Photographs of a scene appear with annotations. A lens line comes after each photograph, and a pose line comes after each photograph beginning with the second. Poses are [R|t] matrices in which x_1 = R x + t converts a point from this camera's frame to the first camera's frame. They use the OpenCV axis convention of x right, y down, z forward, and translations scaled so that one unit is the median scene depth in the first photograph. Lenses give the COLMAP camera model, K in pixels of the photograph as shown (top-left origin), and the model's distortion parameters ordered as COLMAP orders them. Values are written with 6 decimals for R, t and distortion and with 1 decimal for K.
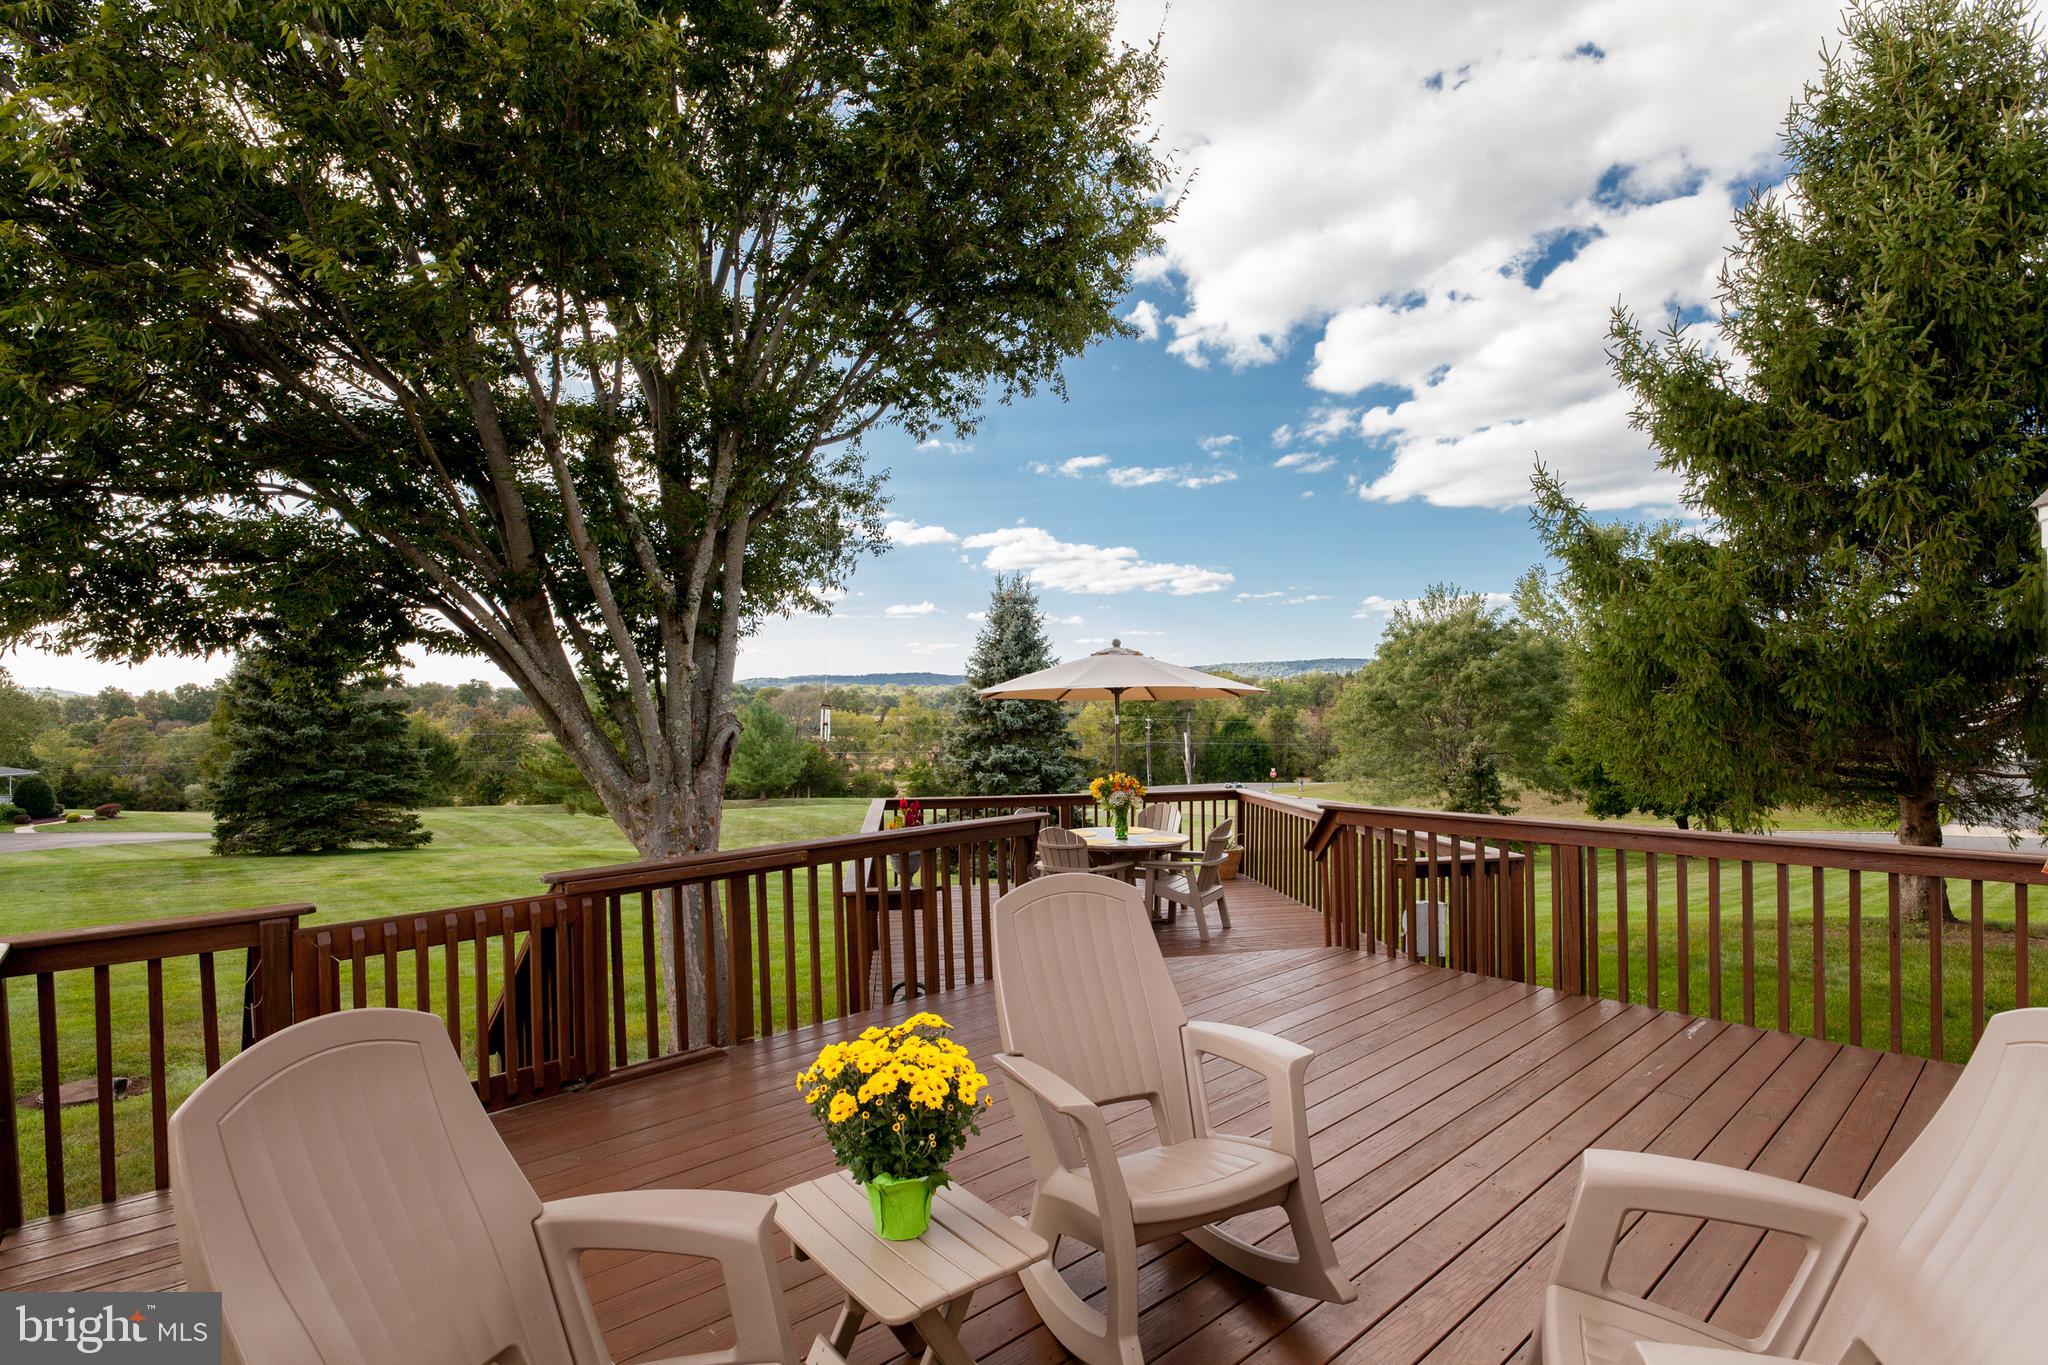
lens RADIAL K [[1005.4, 0, 1042.7], [0, 1005.4, 680.3], [0, 0, 1]] dist [-0.022090, -0.000755]
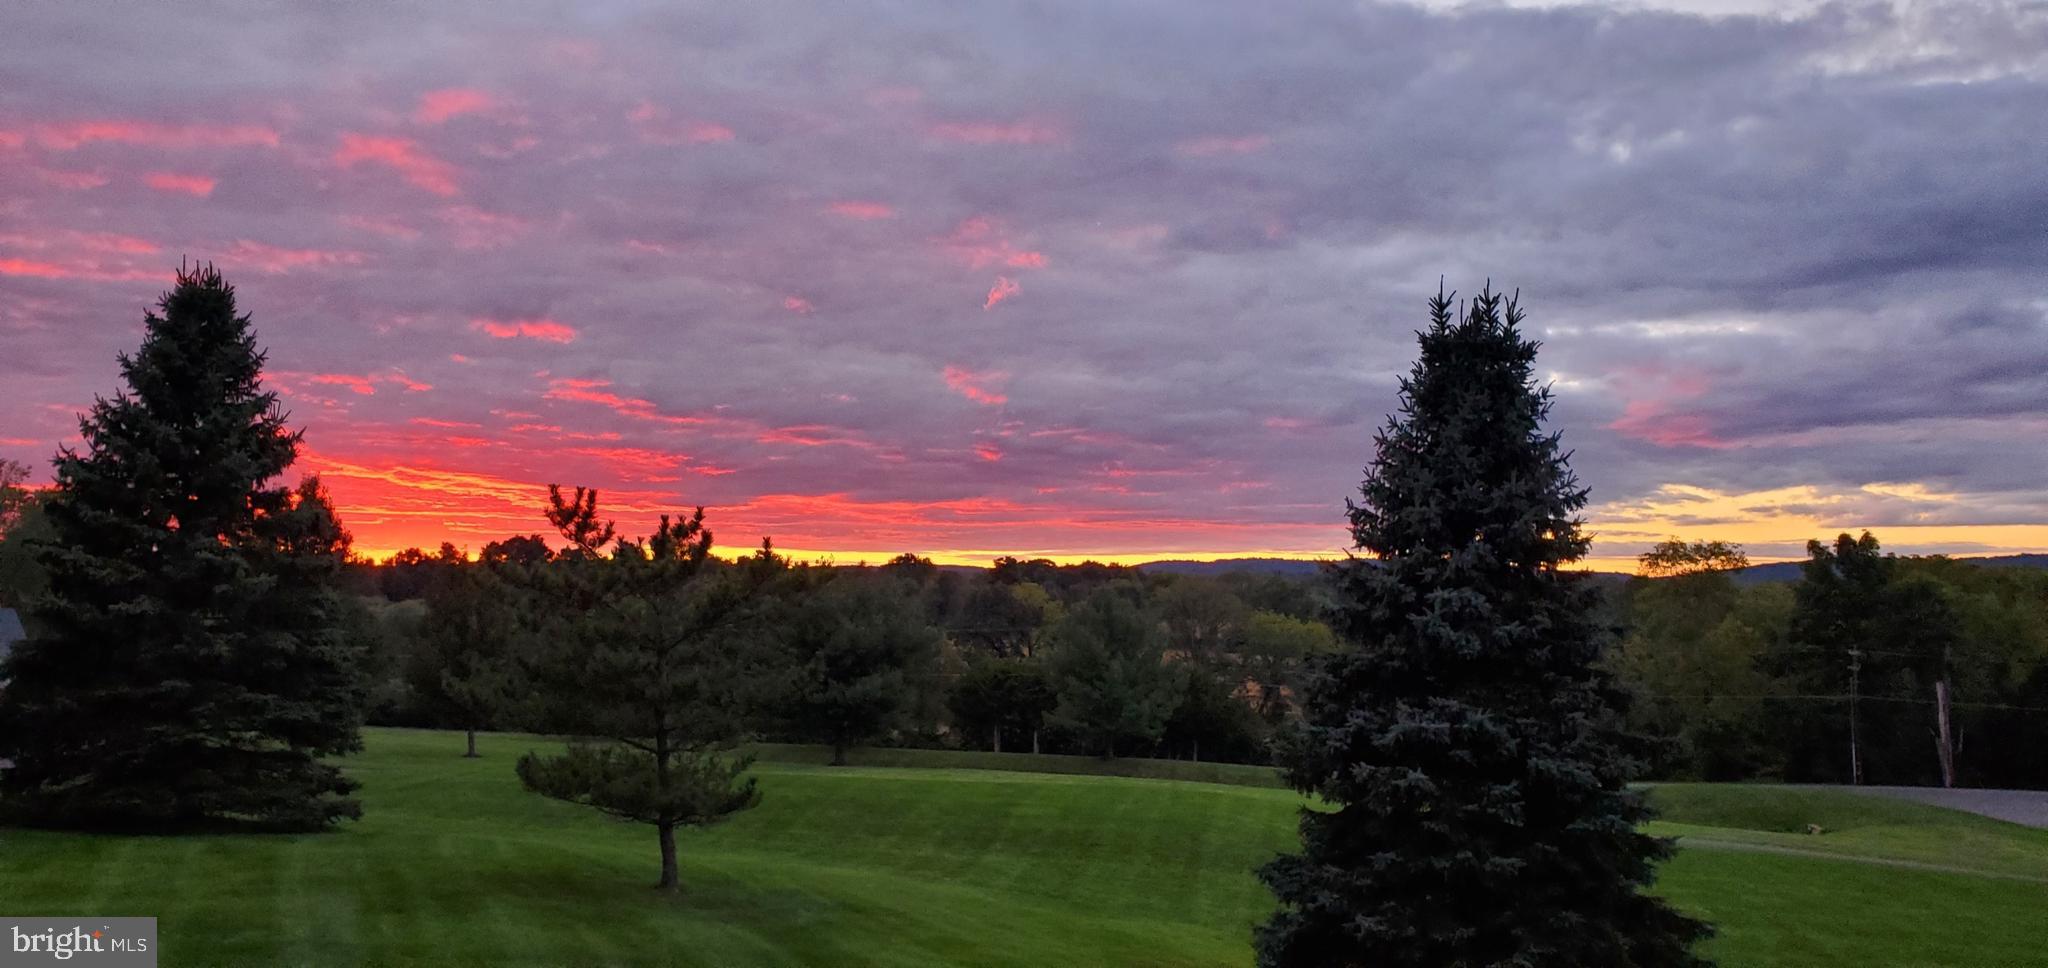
lens RADIAL K [[1621.3, 0, 1024.0], [0, 1621.3, 484.0], [0, 0, 1]] dist [0.031190, 0.000011]
pose [[0.933036, 0.007105, -0.359713, 0.041854], [-0.025458, 0.998603, -0.046309, 0.012513], [0.358881, 0.052365, 0.931913, 0.317553]]
